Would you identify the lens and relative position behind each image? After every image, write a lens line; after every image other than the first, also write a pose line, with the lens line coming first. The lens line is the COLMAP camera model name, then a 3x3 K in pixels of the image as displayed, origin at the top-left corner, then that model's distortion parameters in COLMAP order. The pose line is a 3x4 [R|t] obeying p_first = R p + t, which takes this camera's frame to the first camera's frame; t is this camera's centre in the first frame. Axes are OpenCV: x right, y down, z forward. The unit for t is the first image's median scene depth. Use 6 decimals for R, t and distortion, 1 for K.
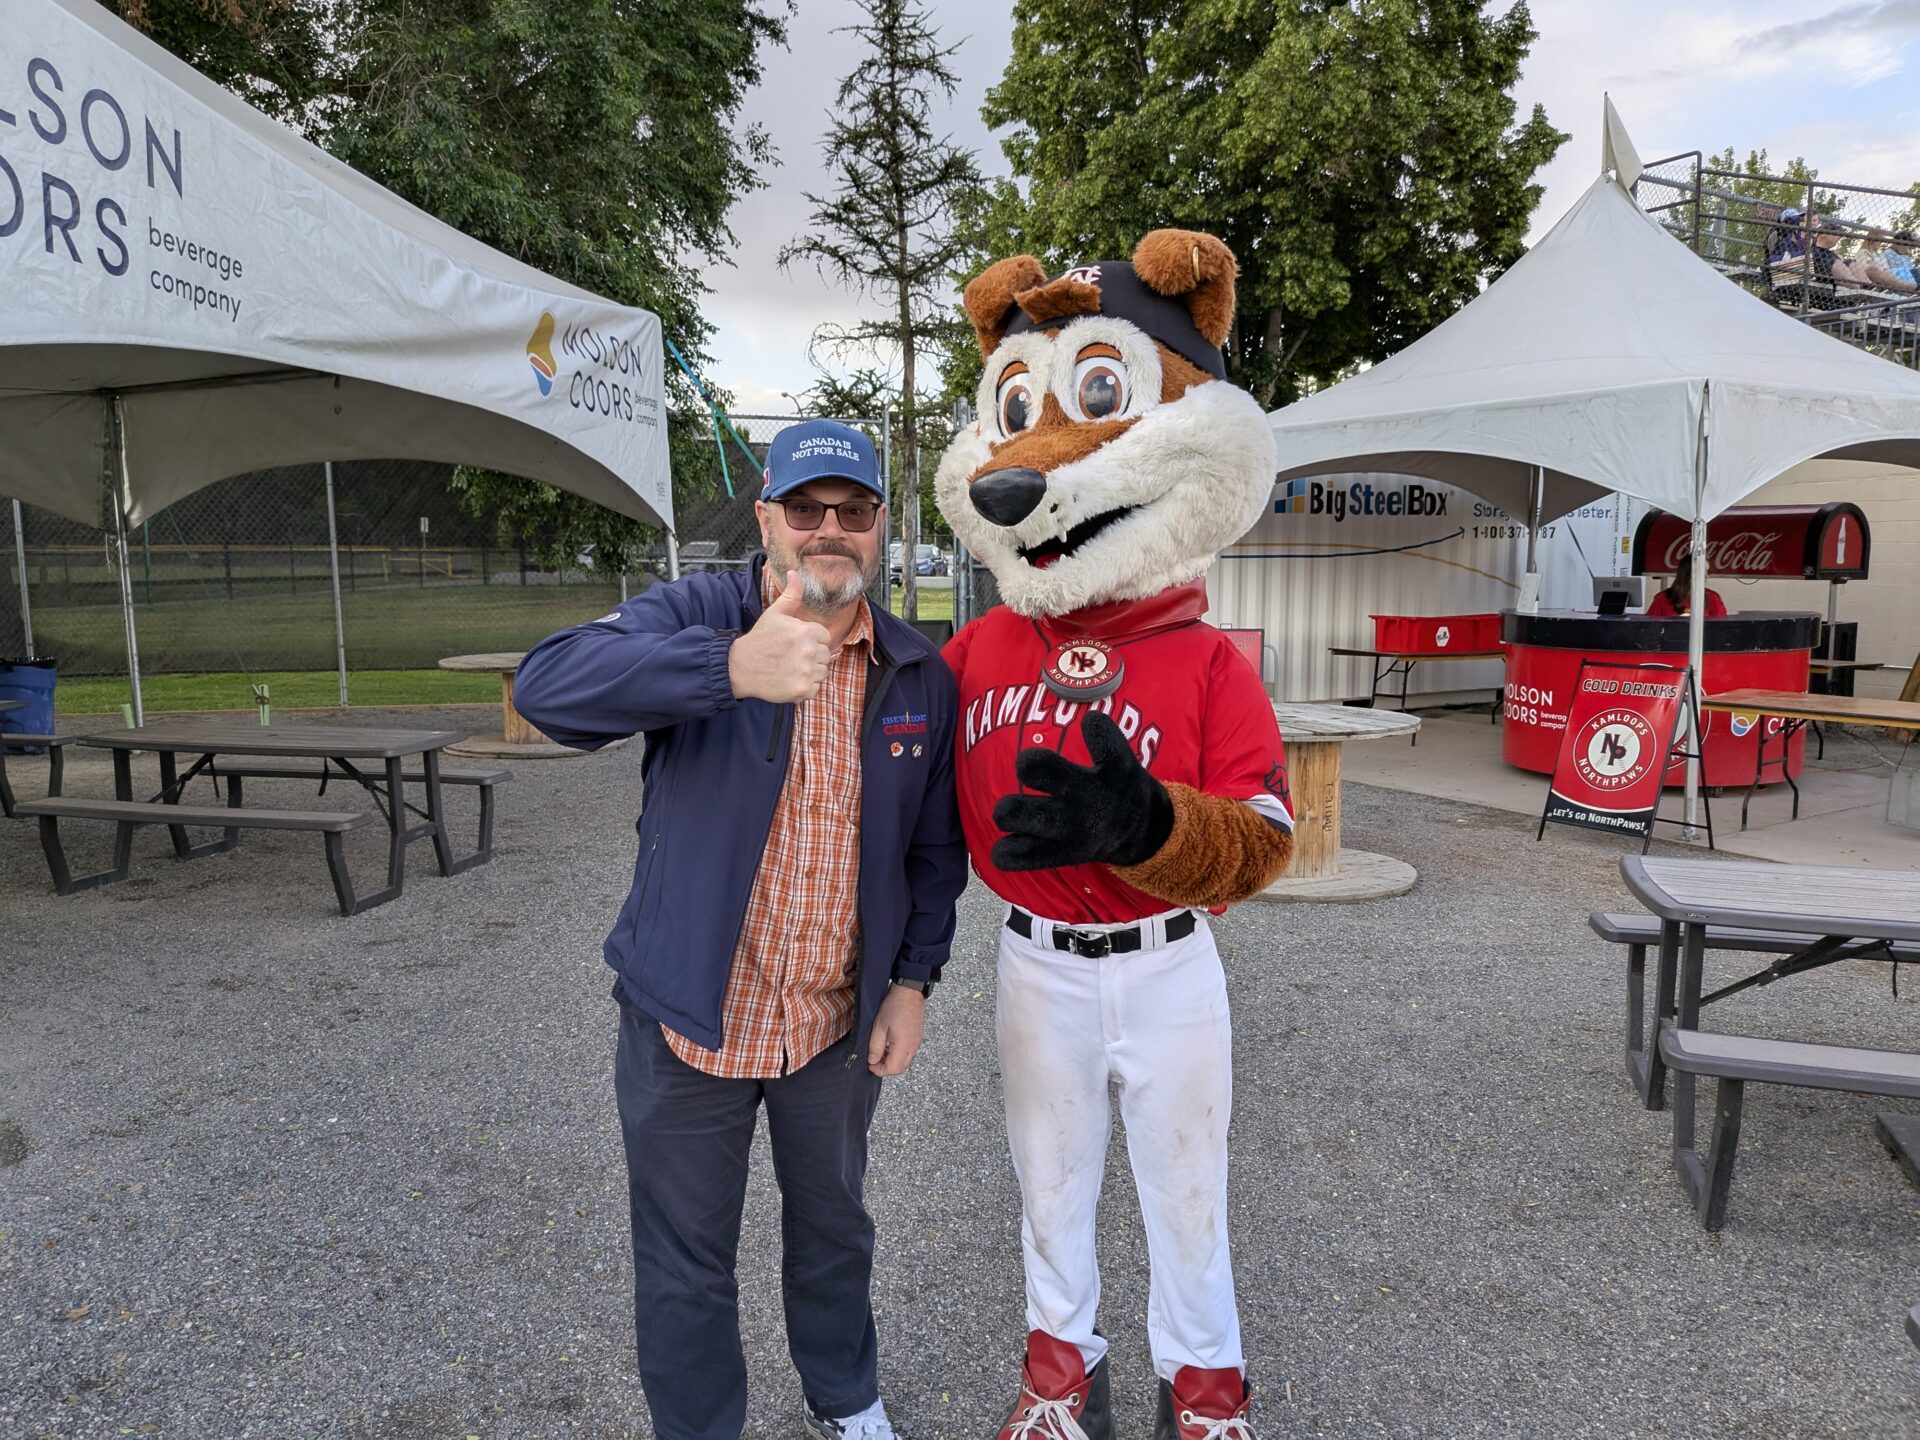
lens RADIAL K [[1418.3, 0, 952.1], [0, 1418.3, 713.8], [0, 0, 1]] dist [0.059631, -0.096392]
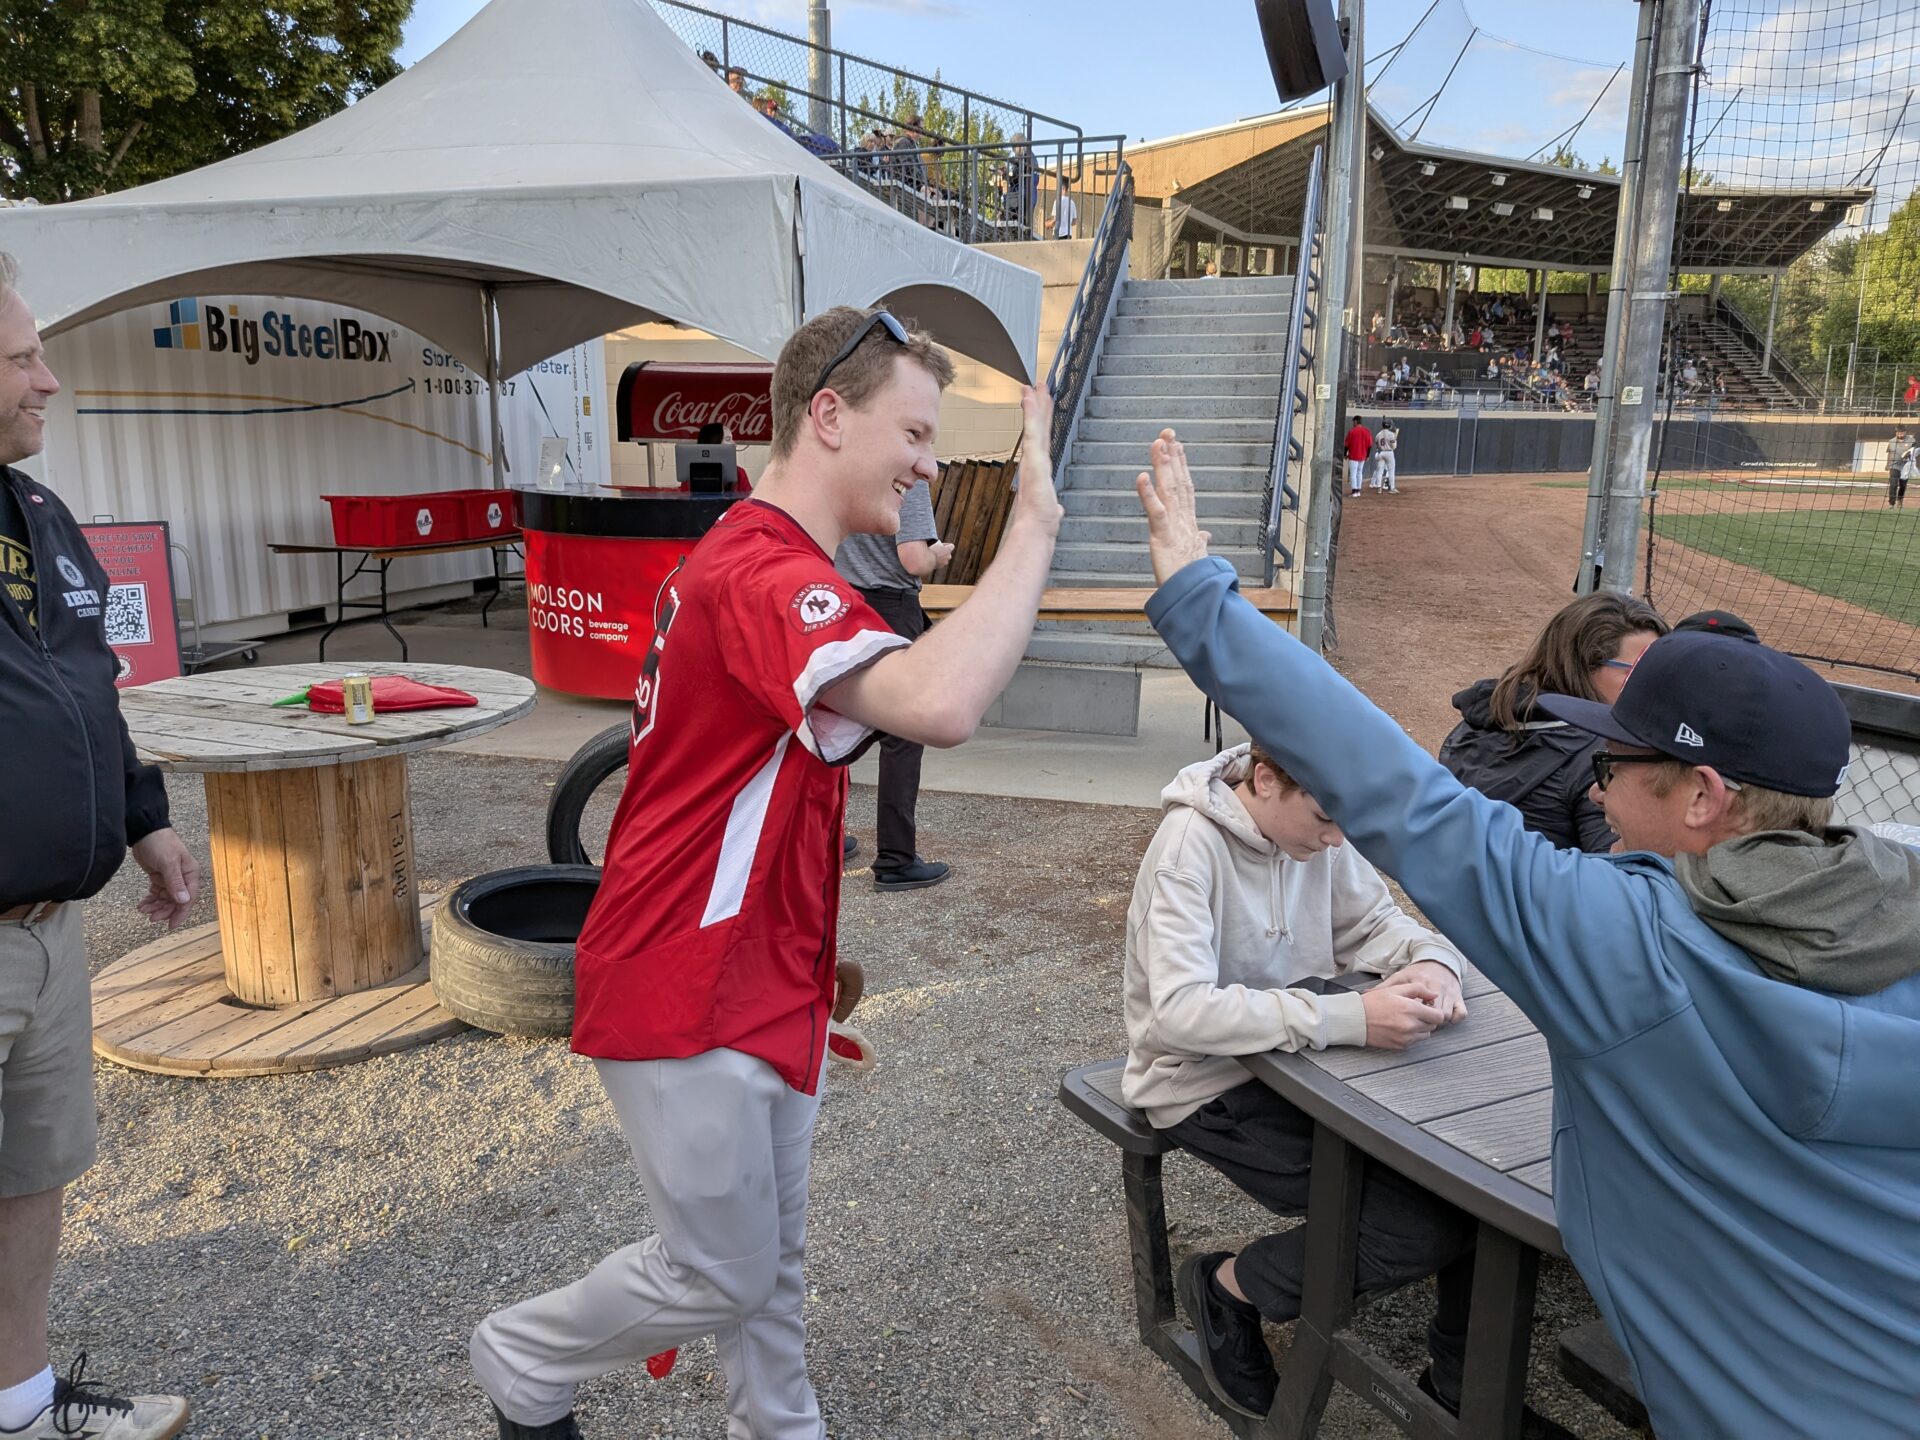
lens RADIAL K [[1418.3, 0, 952.1], [0, 1418.3, 713.8], [0, 0, 1]] dist [0.059631, -0.096392]
pose [[0.735399, -0.130541, 0.664941, 0.017312], [0.068208, 0.990545, 0.119028, -0.013348], [-0.674192, -0.042178, 0.737350, 0.135121]]
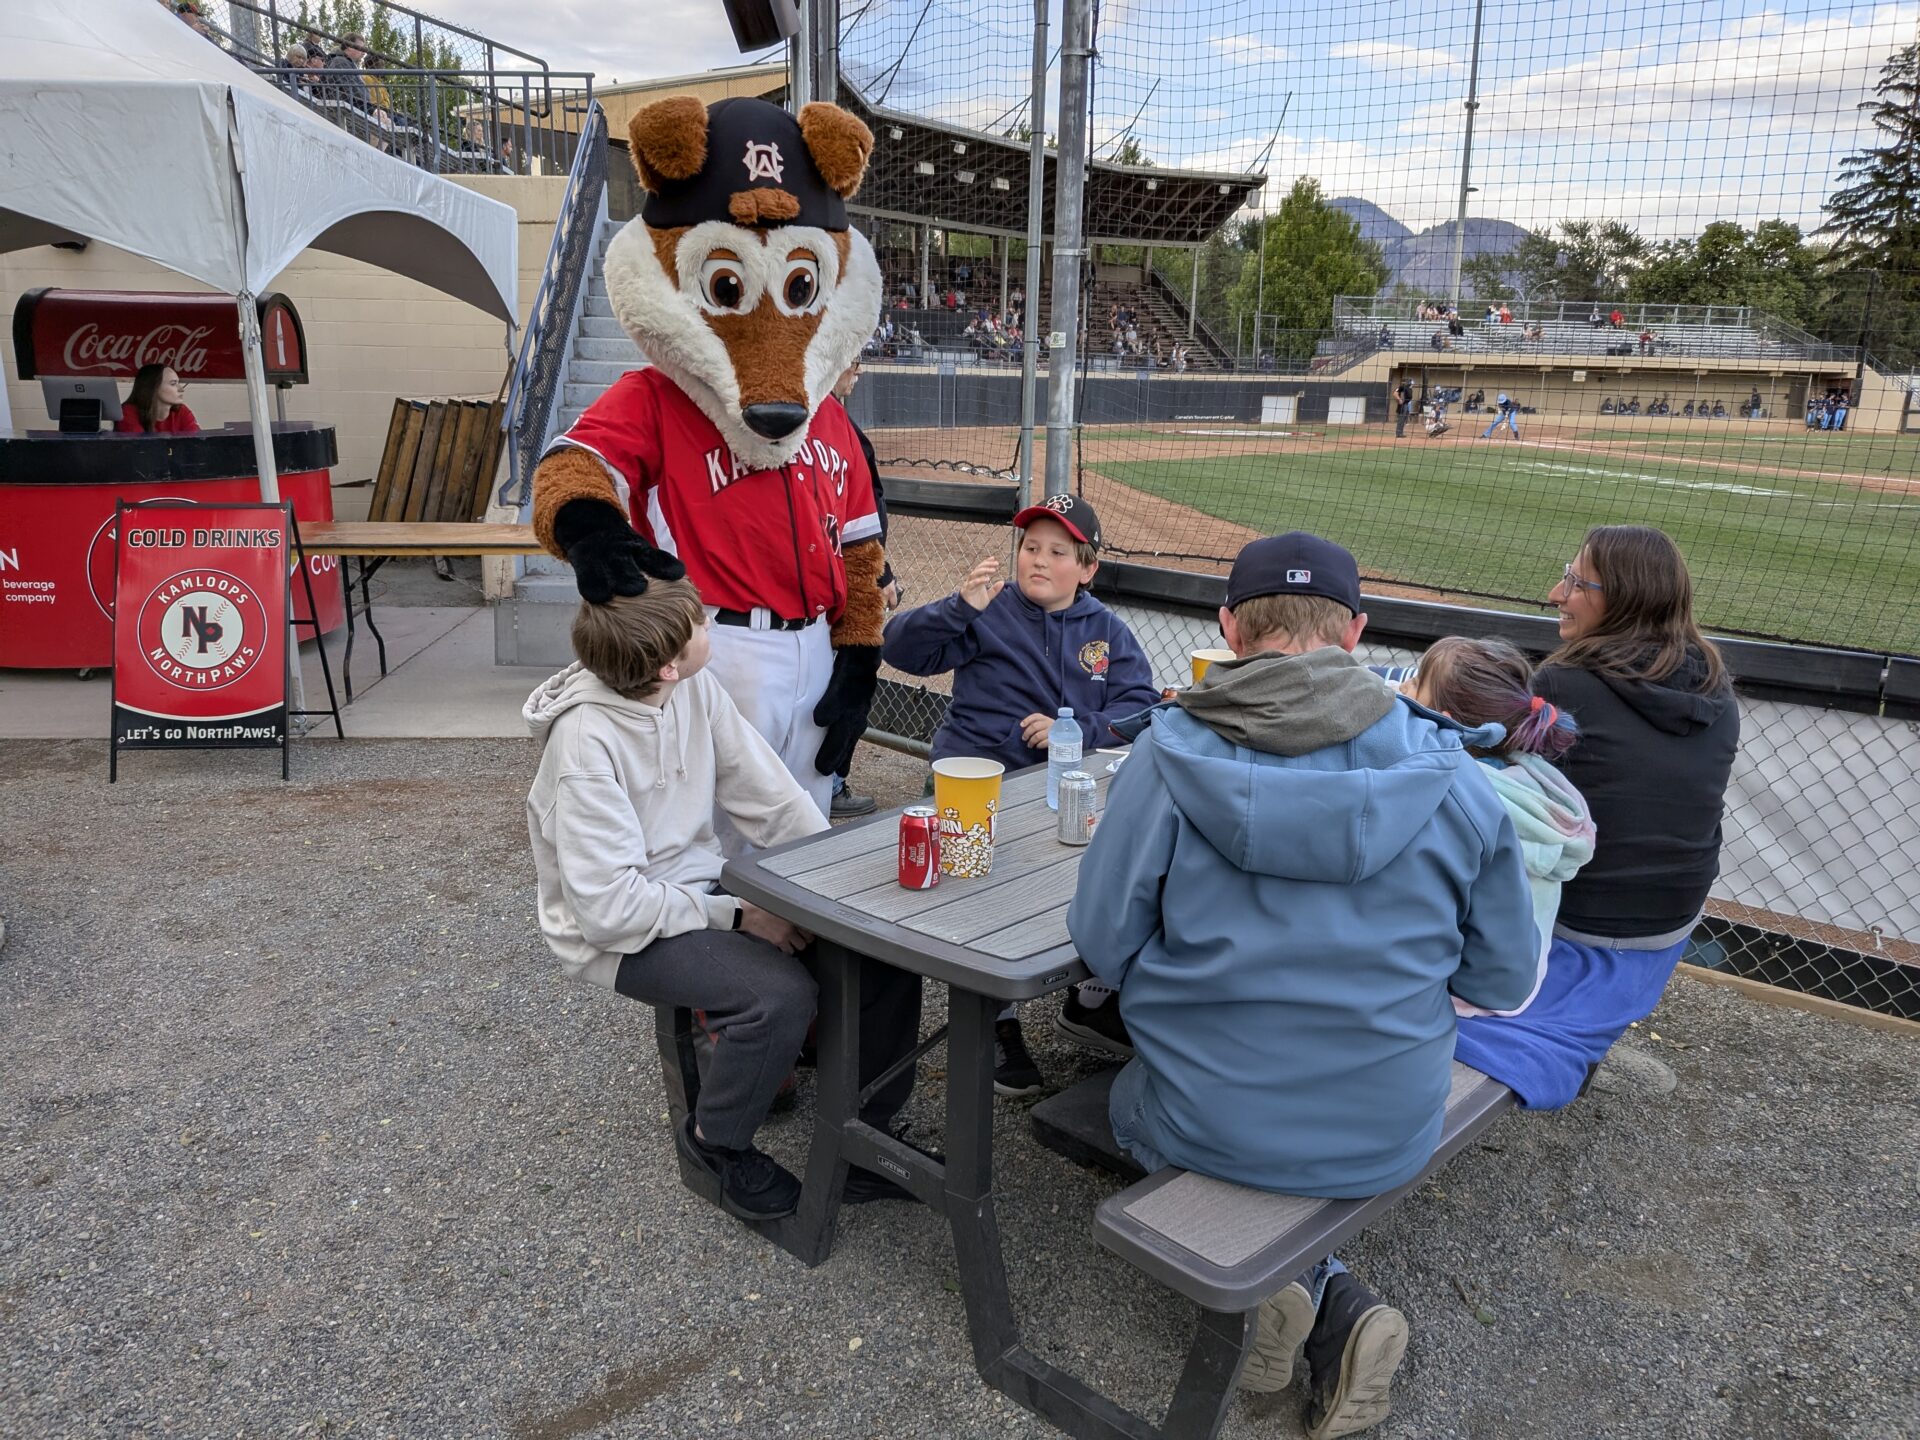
lens RADIAL K [[1409.0, 0, 980.5], [0, 1409.0, 712.4], [0, 0, 1]] dist [0.055307, -0.069403]
pose [[0.448080, -0.195945, 0.872255, 0.008531], [0.083589, 0.980593, 0.177342, -0.009423], [-0.890077, -0.006552, 0.455763, 0.126741]]
